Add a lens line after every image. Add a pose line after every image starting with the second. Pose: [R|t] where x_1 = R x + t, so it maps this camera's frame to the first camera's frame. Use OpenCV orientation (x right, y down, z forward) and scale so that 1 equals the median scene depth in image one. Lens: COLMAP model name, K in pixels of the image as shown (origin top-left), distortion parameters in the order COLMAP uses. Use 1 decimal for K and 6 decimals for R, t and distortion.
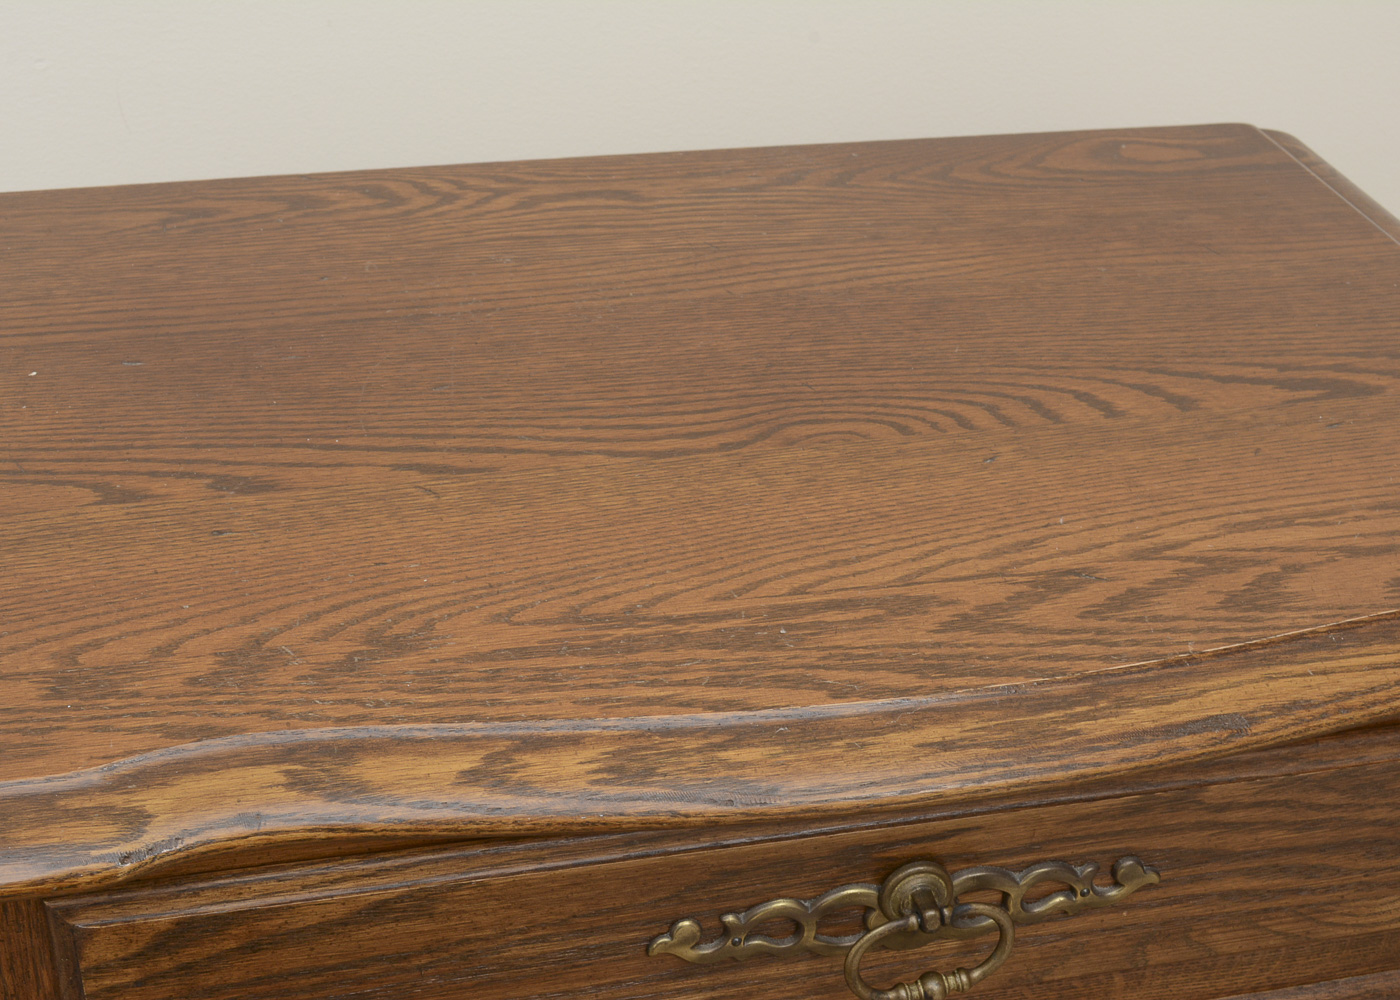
lens RADIAL K [[1863.1, 0, 660.3], [0, 1863.1, 524.4], [0, 0, 1]] dist [-0.014276, -0.030920]
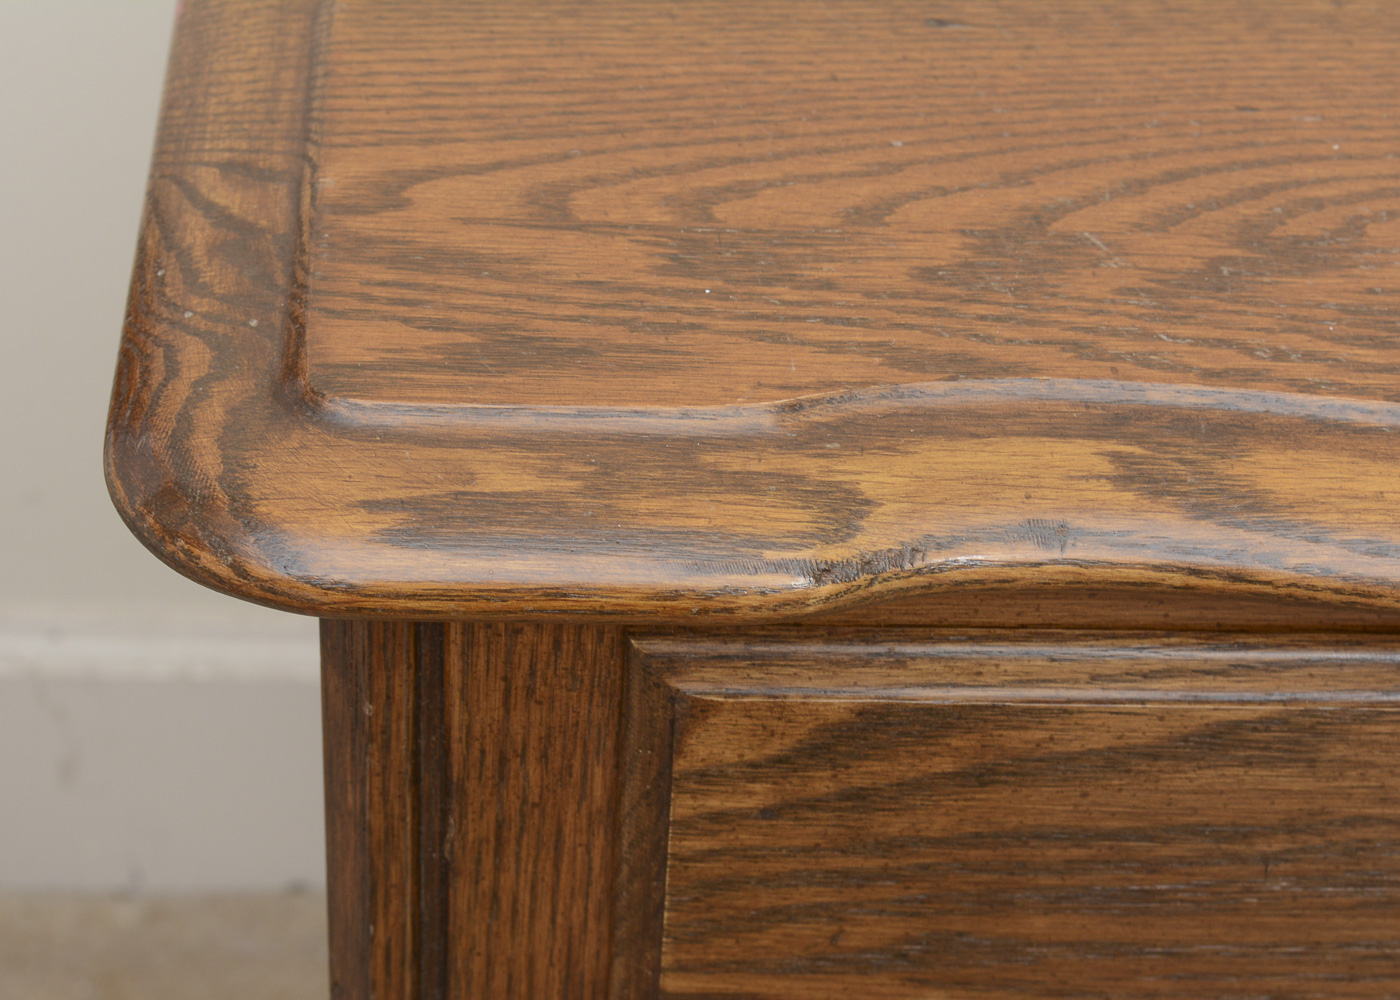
lens RADIAL K [[3134.2, 0, 702.6], [0, 3134.2, 497.5], [0, 0, 1]] dist [0.019100, 0.075565]
pose [[0.984449, 0.121903, -0.126489, -0.194402], [-0.110984, 0.989732, 0.090074, 0.074372], [0.136171, -0.074635, 0.987870, 0.094516]]
